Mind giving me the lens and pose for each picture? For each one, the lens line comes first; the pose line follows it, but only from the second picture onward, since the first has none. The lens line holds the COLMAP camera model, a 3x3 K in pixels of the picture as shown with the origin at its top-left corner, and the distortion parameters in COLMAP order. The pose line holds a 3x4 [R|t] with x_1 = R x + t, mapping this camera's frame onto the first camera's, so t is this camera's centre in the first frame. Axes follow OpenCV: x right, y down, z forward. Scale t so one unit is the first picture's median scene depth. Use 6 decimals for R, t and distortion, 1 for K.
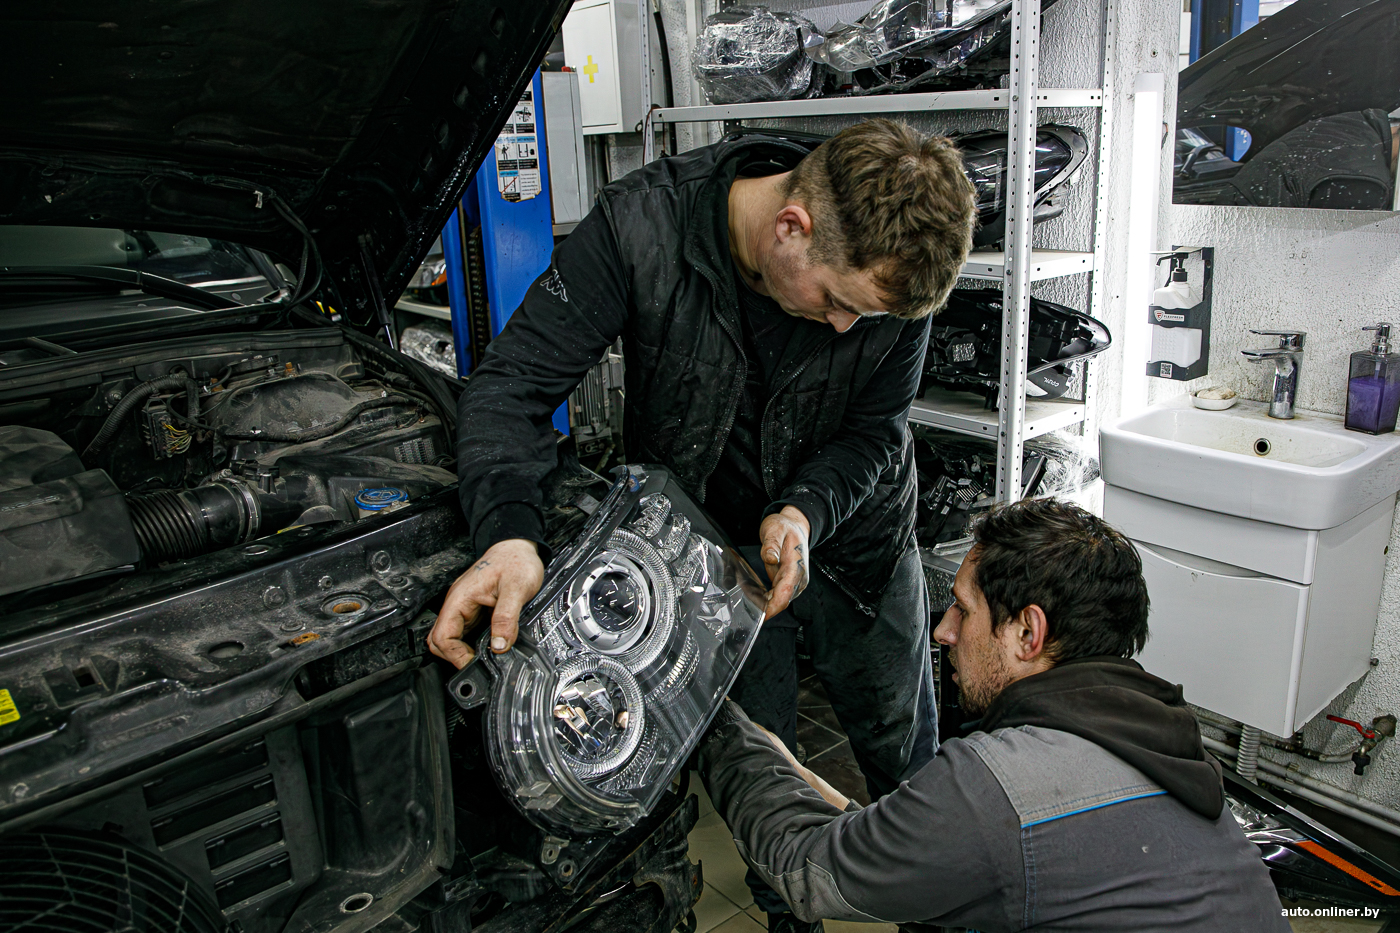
lens RADIAL K [[1084.9, 0, 779.4], [0, 1084.9, 468.8], [0, 0, 1]] dist [-0.031641, 0.001078]
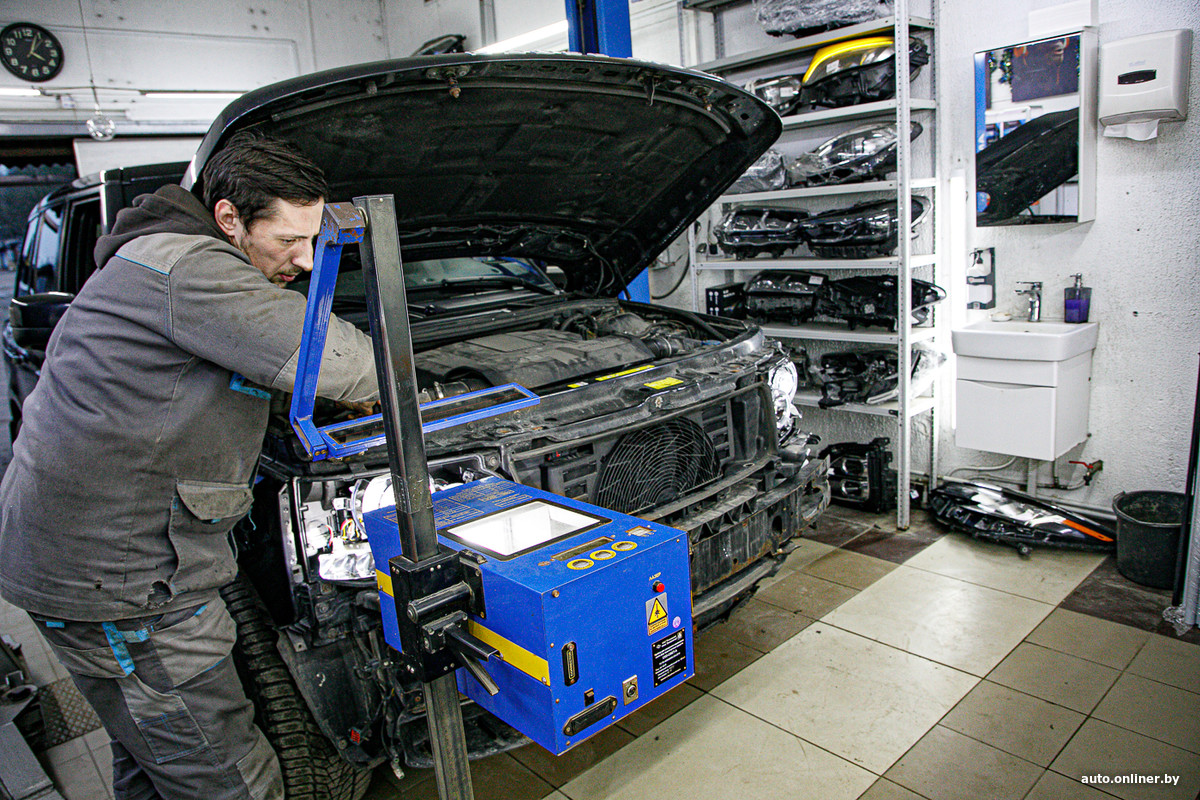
lens RADIAL K [[826.6, 0, 600.0], [0, 826.6, 400.0], [0, 0, 1]] dist [-0.028161, -0.002224]
pose [[0.998585, -0.051254, -0.014154, -0.369873], [0.049865, 0.995101, -0.085372, 0.195539], [0.018460, 0.084545, 0.996249, -0.608803]]
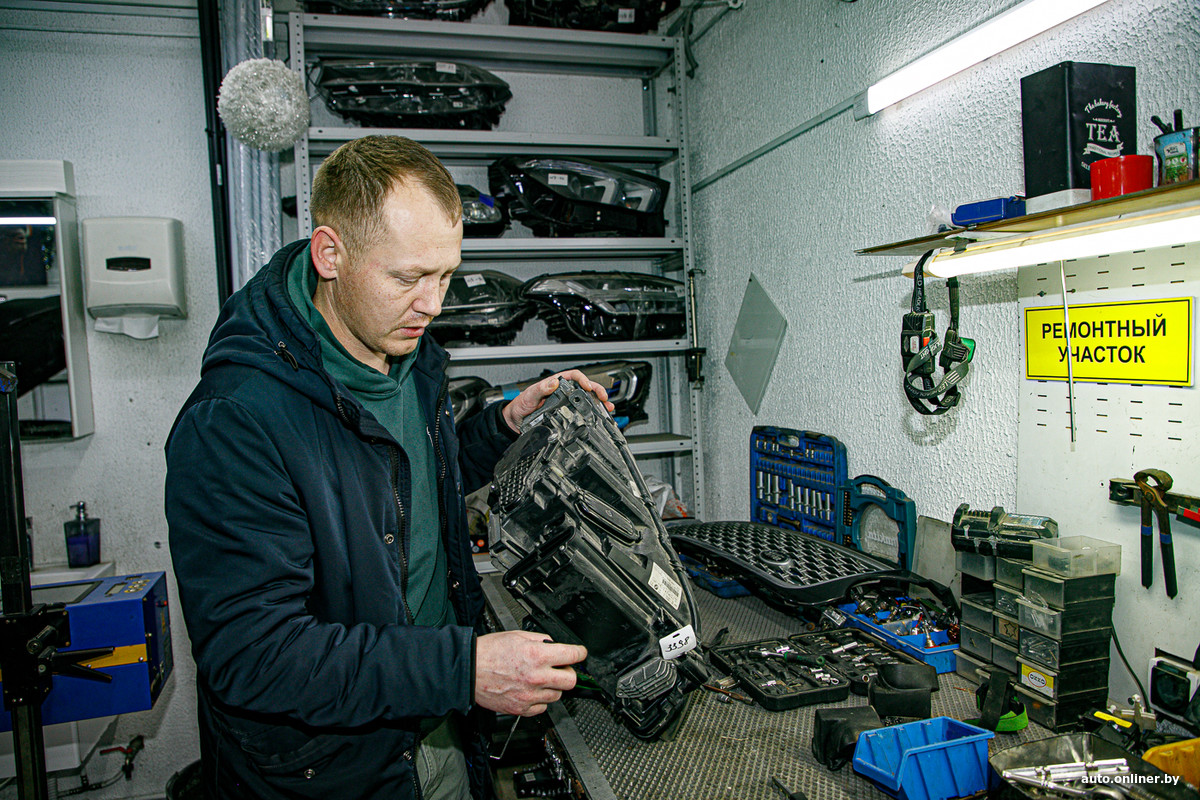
lens RADIAL K [[826.6, 0, 600.0], [0, 826.6, 400.0], [0, 0, 1]] dist [-0.028161, -0.002224]
pose [[0.449229, -0.036343, 0.892677, -0.190843], [0.292234, 0.950186, -0.108379, 0.080724], [-0.844270, 0.309557, 0.437472, -0.275512]]
